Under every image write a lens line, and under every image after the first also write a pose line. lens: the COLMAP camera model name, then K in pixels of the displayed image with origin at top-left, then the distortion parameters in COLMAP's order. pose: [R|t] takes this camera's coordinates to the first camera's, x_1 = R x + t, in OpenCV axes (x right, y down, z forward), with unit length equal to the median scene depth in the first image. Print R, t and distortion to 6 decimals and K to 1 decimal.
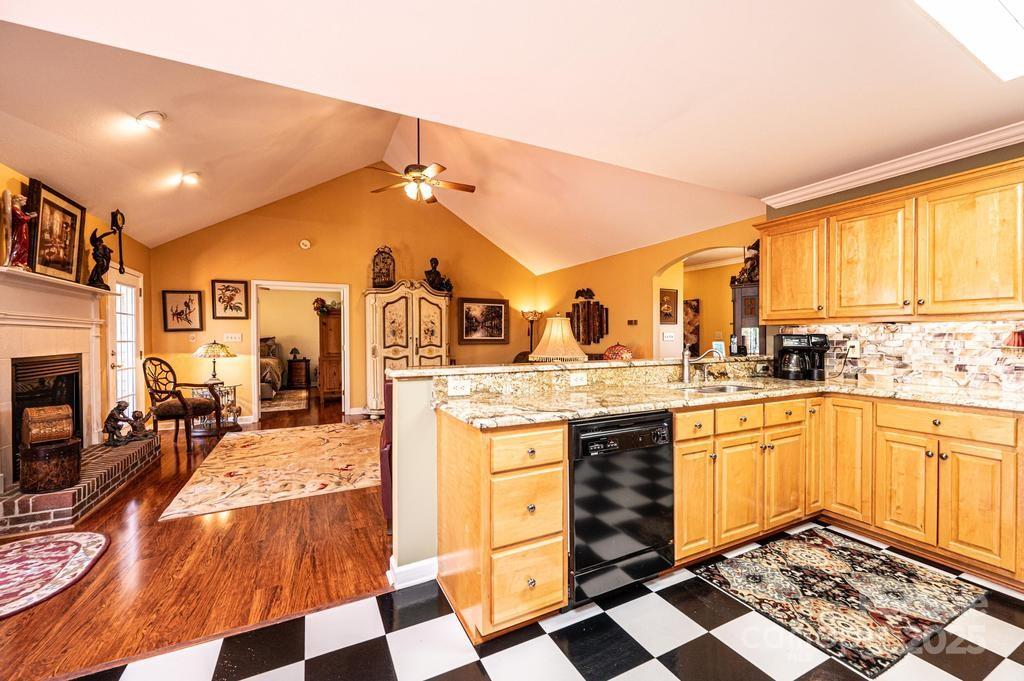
lens RADIAL K [[411.8, 0, 510.4], [0, 411.8, 341.7], [0, 0, 1]] dist [-0.000329, 0.000133]
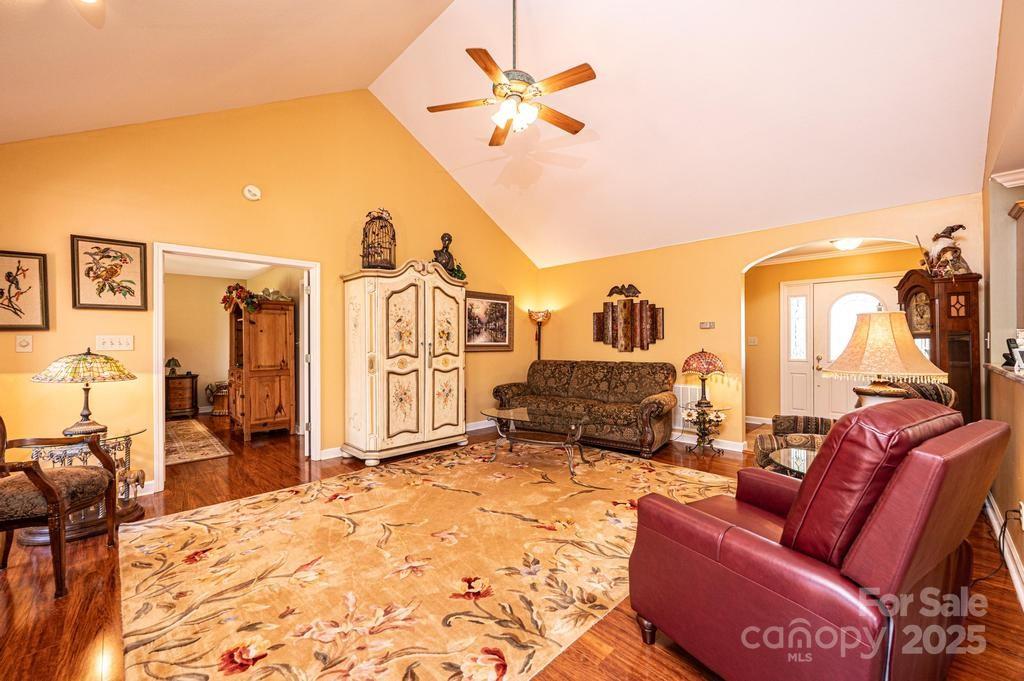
lens RADIAL K [[411.8, 0, 513.0], [0, 411.8, 342.1], [0, 0, 1]] dist [-0.000329, 0.000133]
pose [[0.952153, 0.000740, 0.305619, -0.310232], [0.002730, 0.999937, -0.010928, -0.003422], [-0.305608, 0.011239, 0.952091, 0.288632]]
